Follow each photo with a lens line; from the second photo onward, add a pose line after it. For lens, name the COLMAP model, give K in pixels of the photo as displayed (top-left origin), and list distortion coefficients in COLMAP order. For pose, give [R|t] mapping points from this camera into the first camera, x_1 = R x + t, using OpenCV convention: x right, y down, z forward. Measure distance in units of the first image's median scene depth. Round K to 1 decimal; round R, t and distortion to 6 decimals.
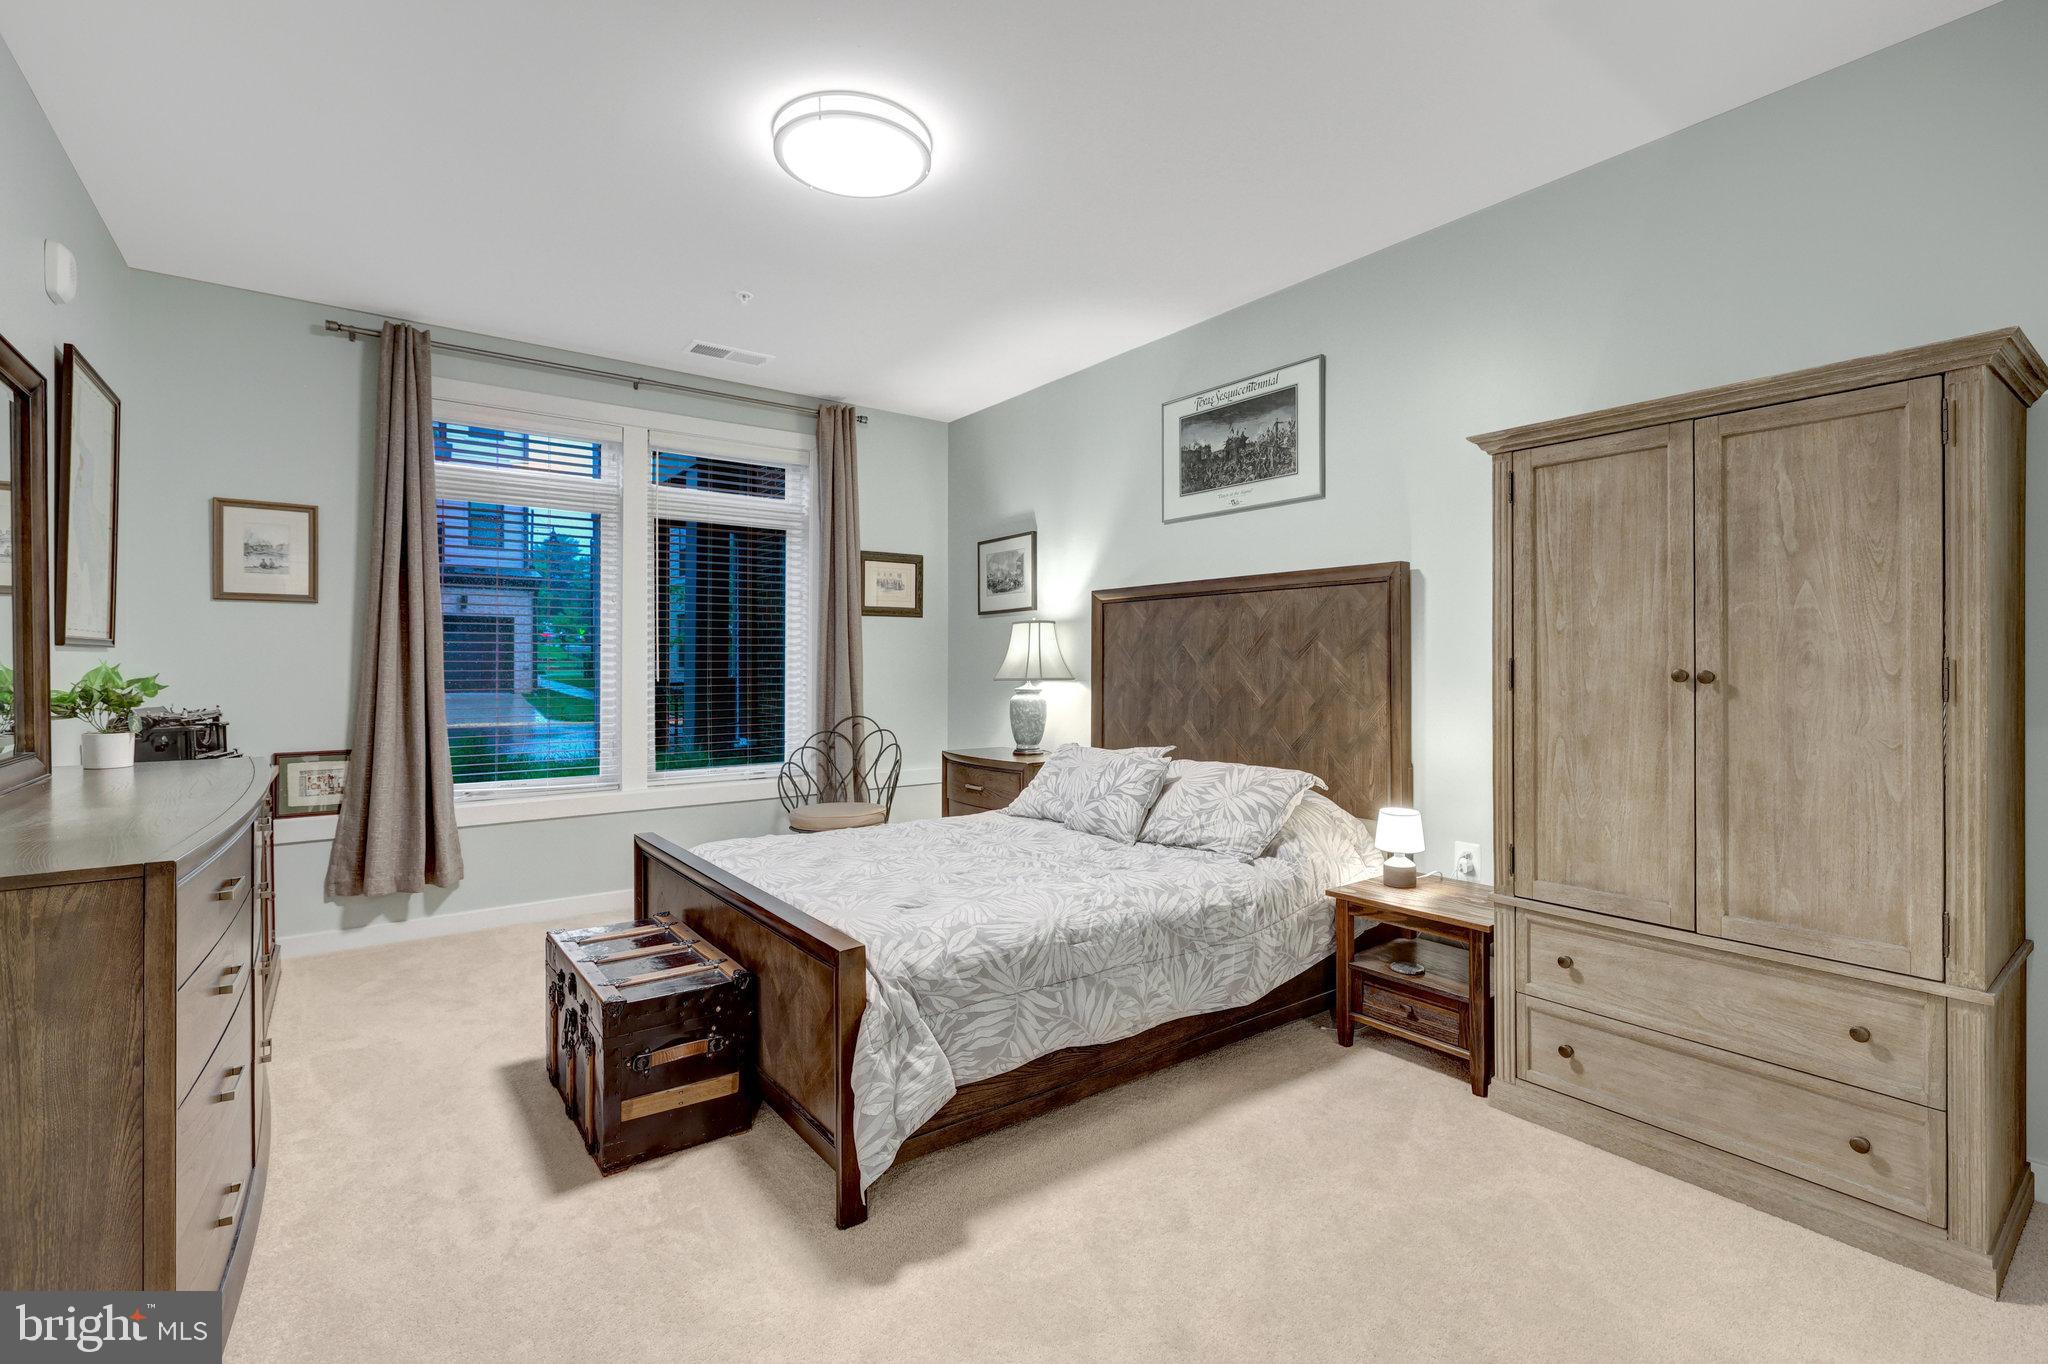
lens RADIAL K [[923.6, 0, 1042.9], [0, 923.6, 665.9], [0, 0, 1]] dist [-0.002922, 0.001717]
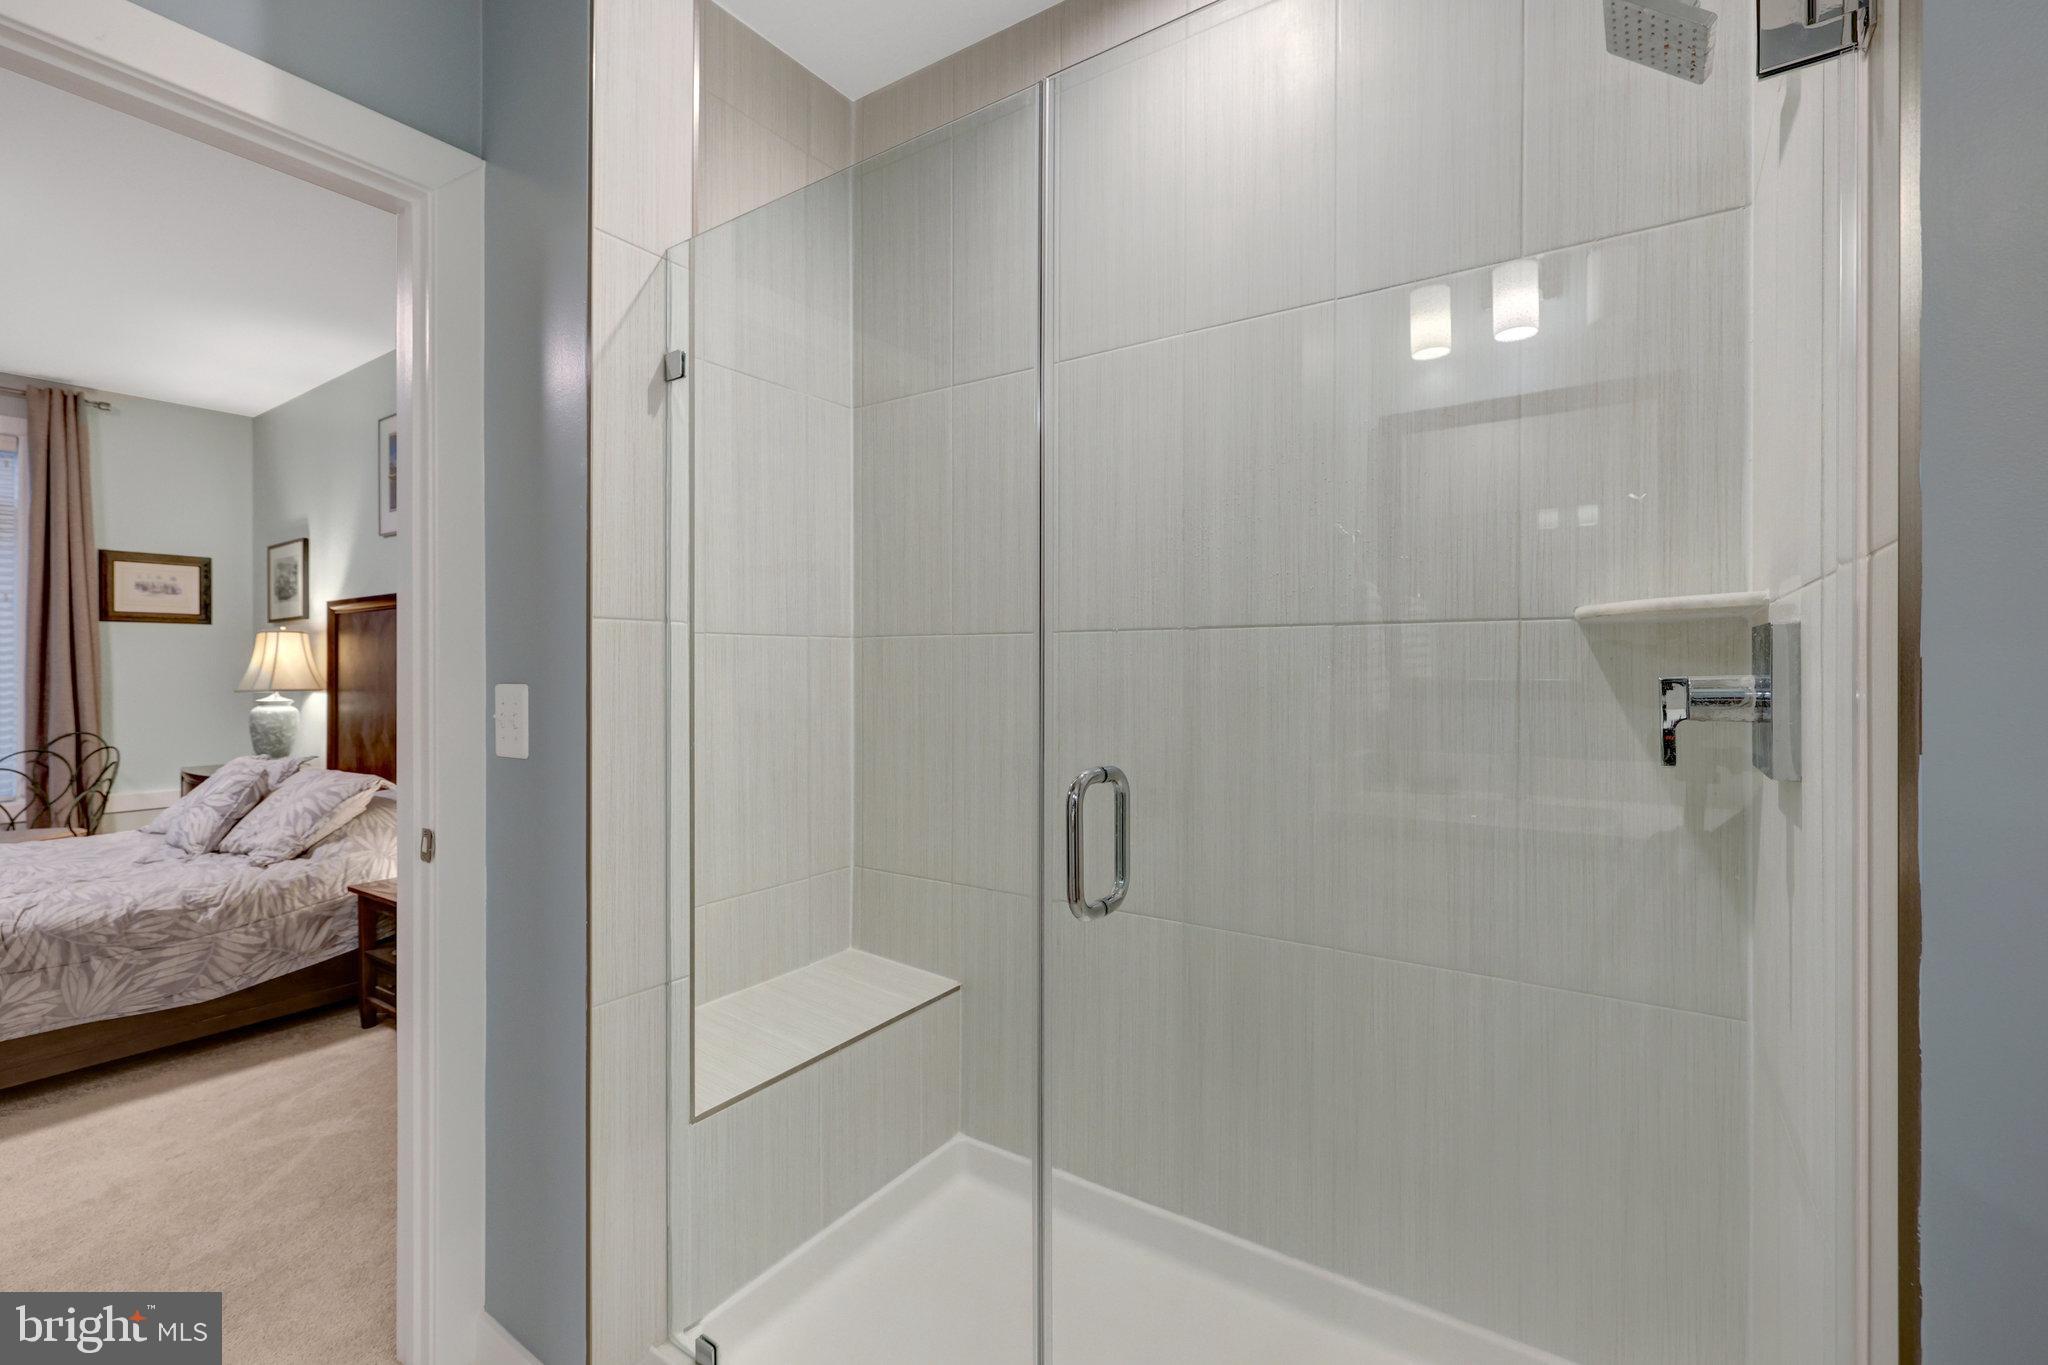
lens RADIAL K [[886.9, 0, 1036.6], [0, 886.9, 675.3], [0, 0, 1]] dist [-0.001506, -0.000306]
pose [[0.945144, -0.005266, 0.326611, 0.629931], [0.003693, 0.999978, 0.005437, -0.004802], [-0.326632, -0.003932, 0.945143, -0.205672]]
